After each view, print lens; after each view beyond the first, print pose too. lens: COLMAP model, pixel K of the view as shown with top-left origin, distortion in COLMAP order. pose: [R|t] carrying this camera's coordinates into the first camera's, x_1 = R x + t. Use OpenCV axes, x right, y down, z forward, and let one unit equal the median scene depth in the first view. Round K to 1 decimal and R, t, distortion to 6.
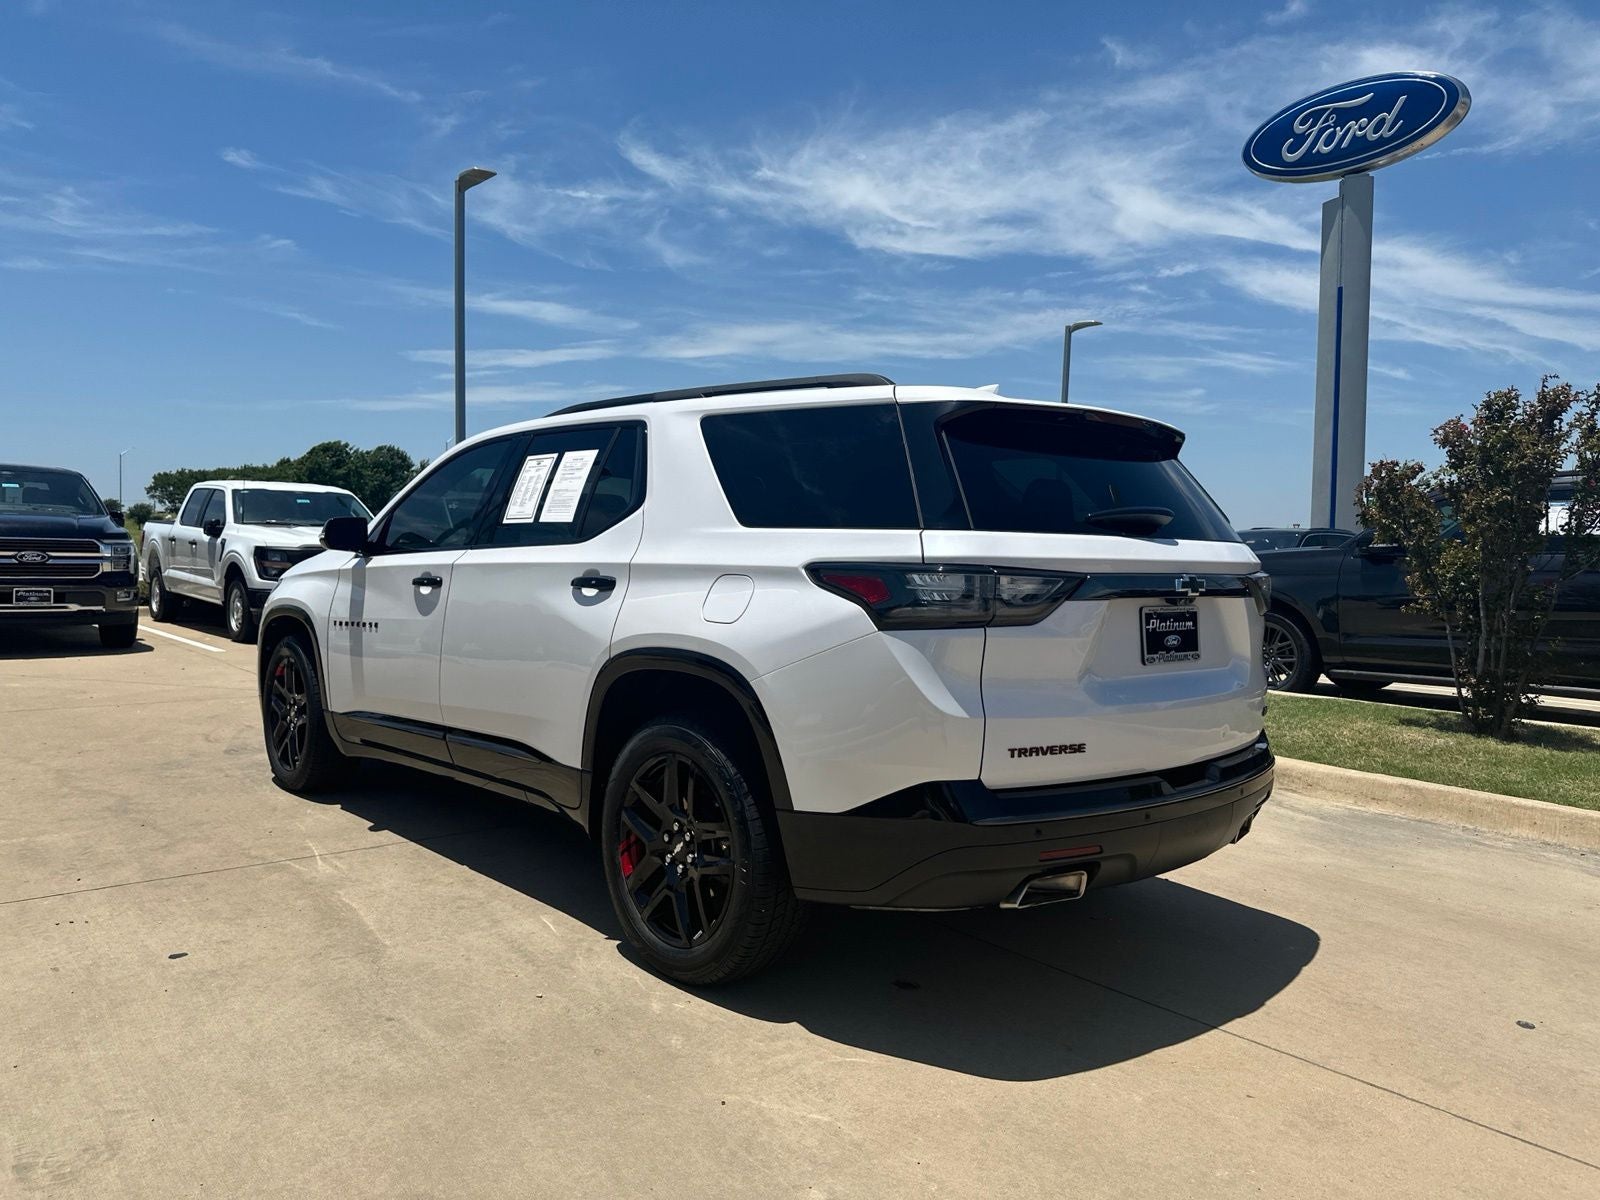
lens RADIAL K [[1142.9, 0, 801.2], [0, 1142.9, 578.4], [0, 0, 1]] dist [0.009150, -0.007493]
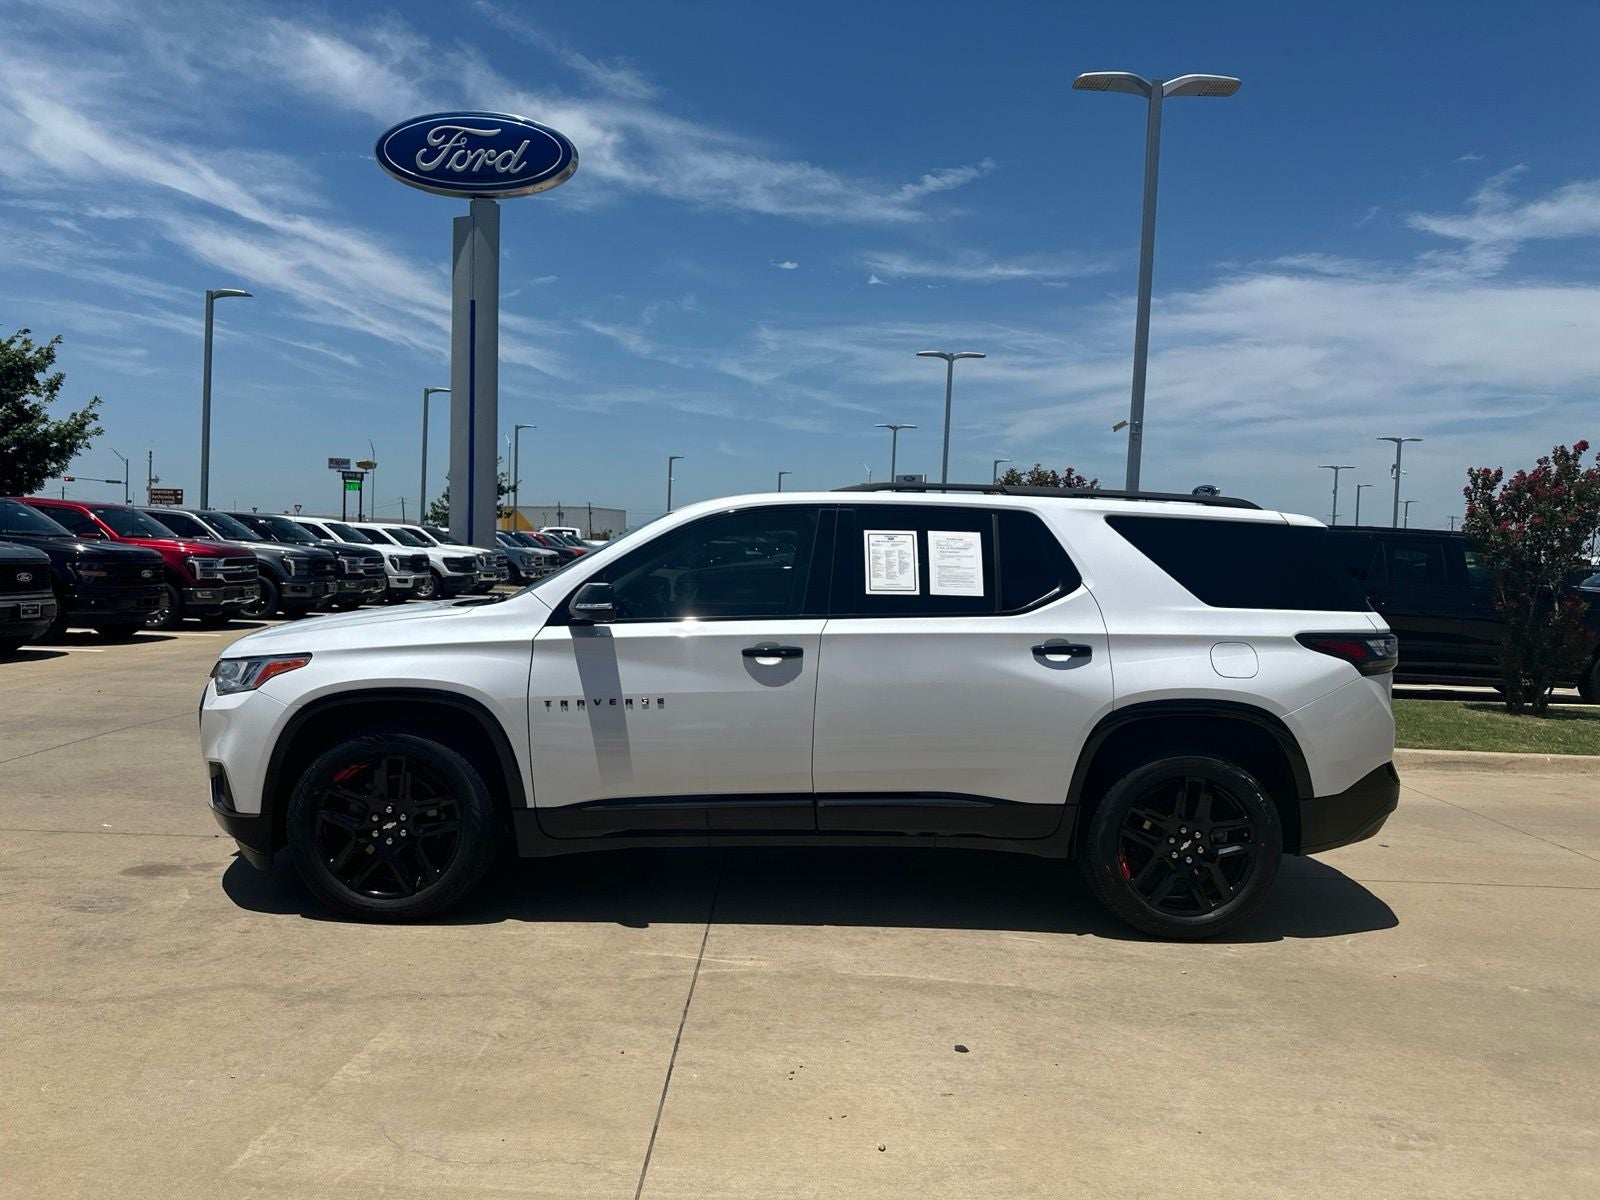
lens RADIAL K [[1133.2, 0, 811.8], [0, 1133.2, 594.1], [0, 0, 1]] dist [0.001127, -0.009325]
pose [[0.647839, -0.029041, 0.761223, -1.313978], [0.002957, 0.999361, 0.035609, -0.103139], [-0.761771, -0.020818, 0.647511, 0.438073]]
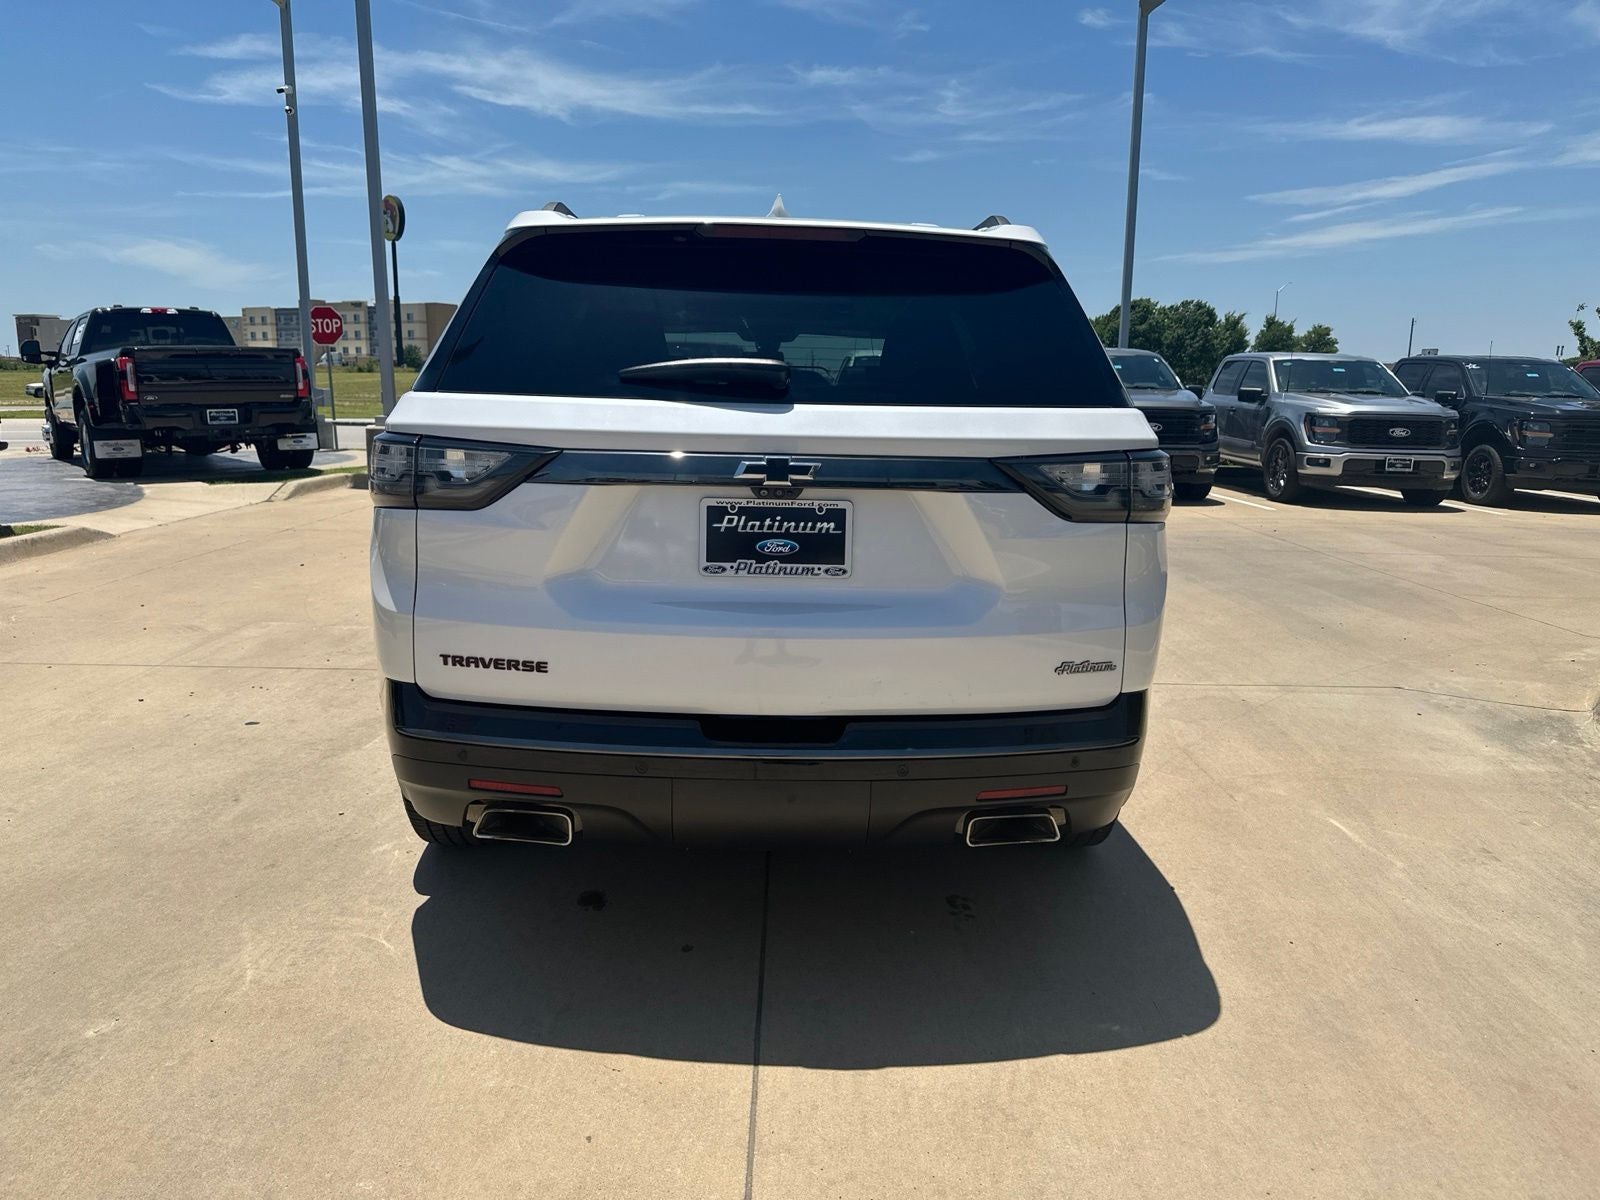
lens RADIAL K [[1136.6, 0, 781.6], [0, 1136.6, 598.1], [0, 0, 1]] dist [0.001971, -0.003893]
pose [[0.752975, 0.110948, -0.648629, 0.714608], [-0.018456, 0.988857, 0.147719, -0.017689], [0.657790, -0.099258, 0.746632, 0.415555]]
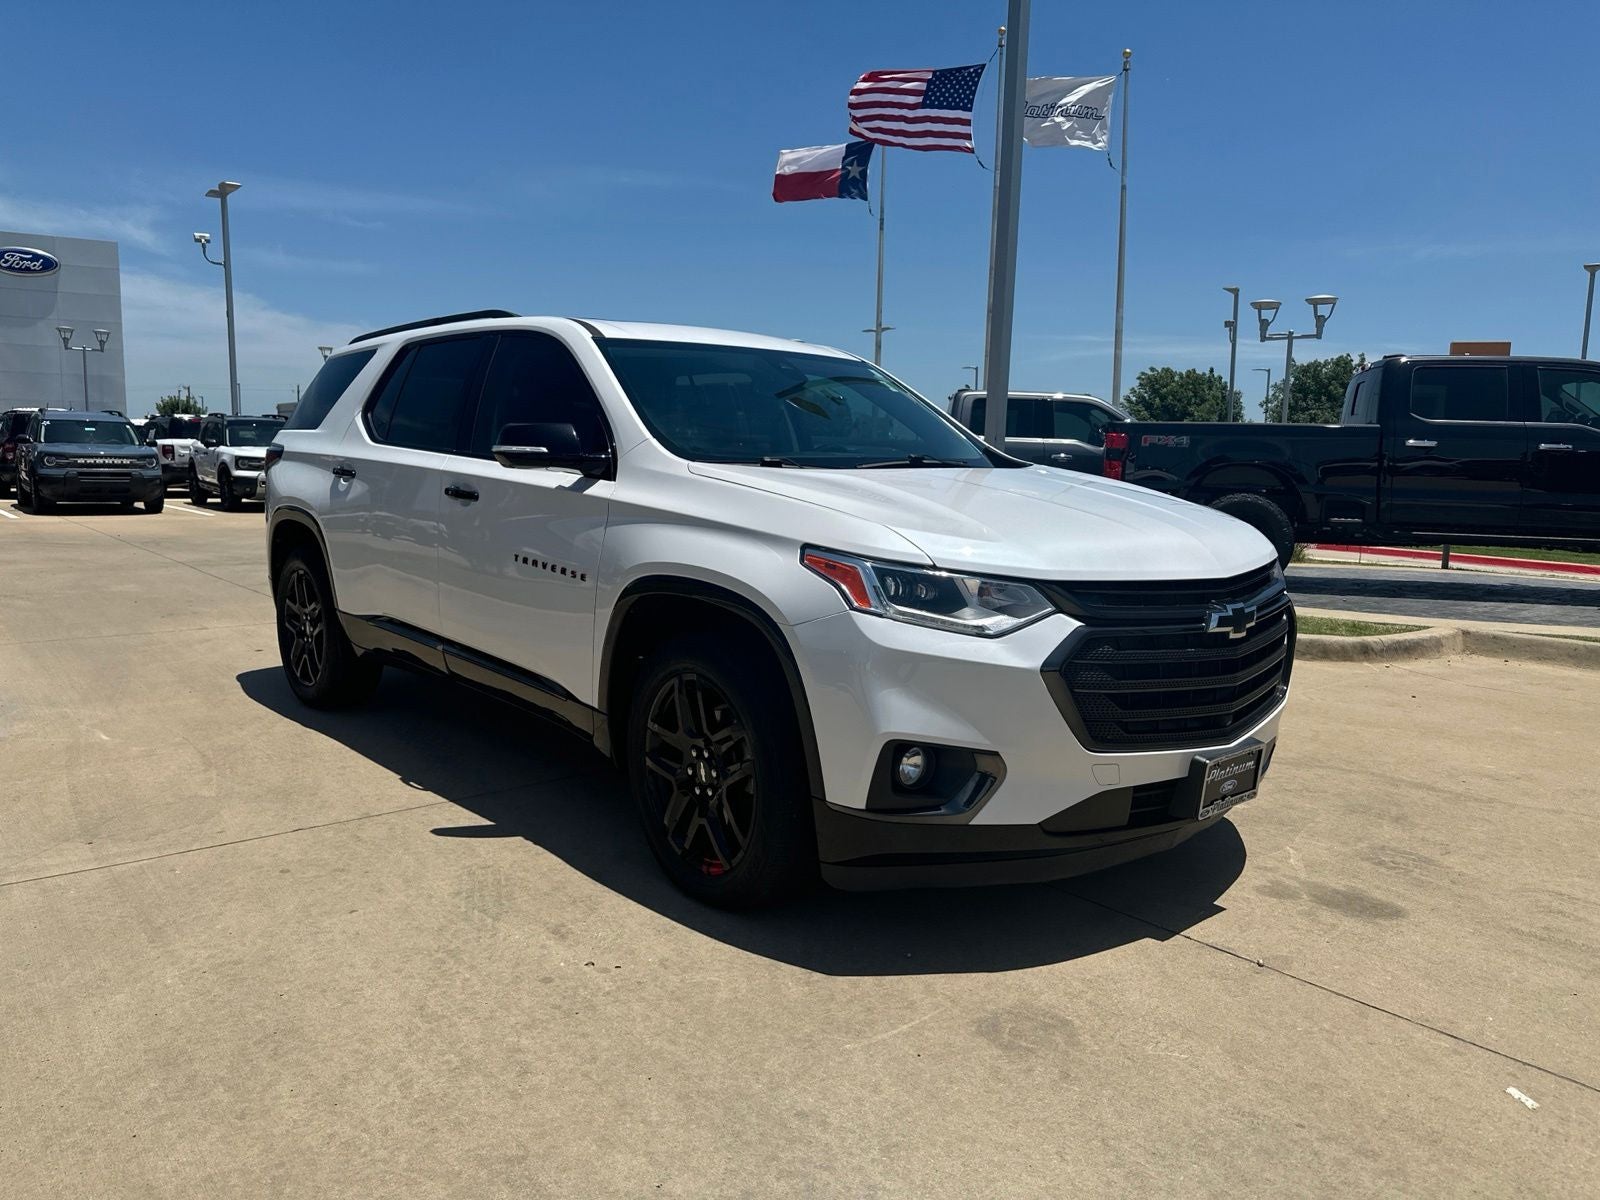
lens RADIAL K [[1134.7, 0, 807.2], [0, 1134.7, 595.9], [0, 0, 1]] dist [0.006145, 0.001964]
pose [[-0.999107, -0.042186, 0.002554, -0.364012], [-0.041282, 0.987080, 0.154822, -0.083481], [-0.009052, 0.154578, -0.987939, 2.758376]]
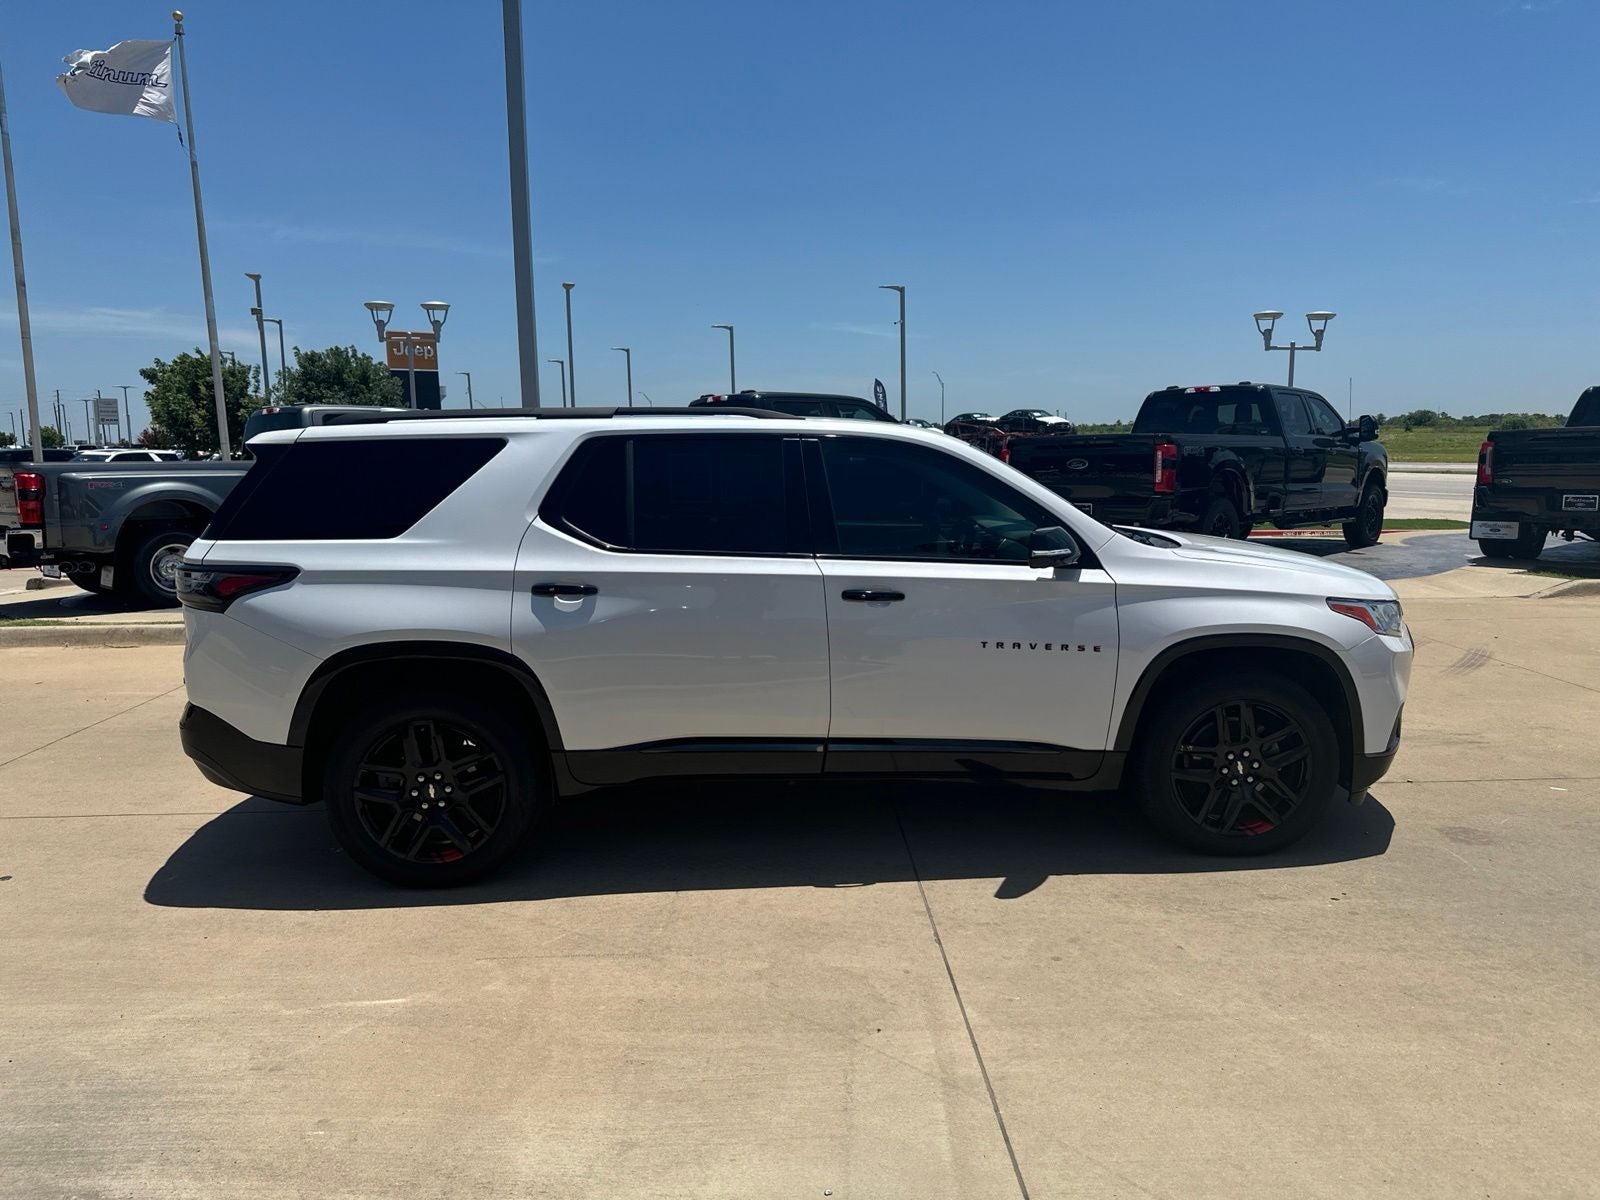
lens RADIAL K [[1124.8, 0, 812.9], [0, 1124.8, 599.3], [0, 0, 1]] dist [0.001071, -0.008600]
pose [[-0.623000, 0.096853, -0.776203, 0.932901], [-0.027544, 0.988973, 0.145510, -0.158048], [0.781737, 0.112032, -0.613463, 2.291909]]
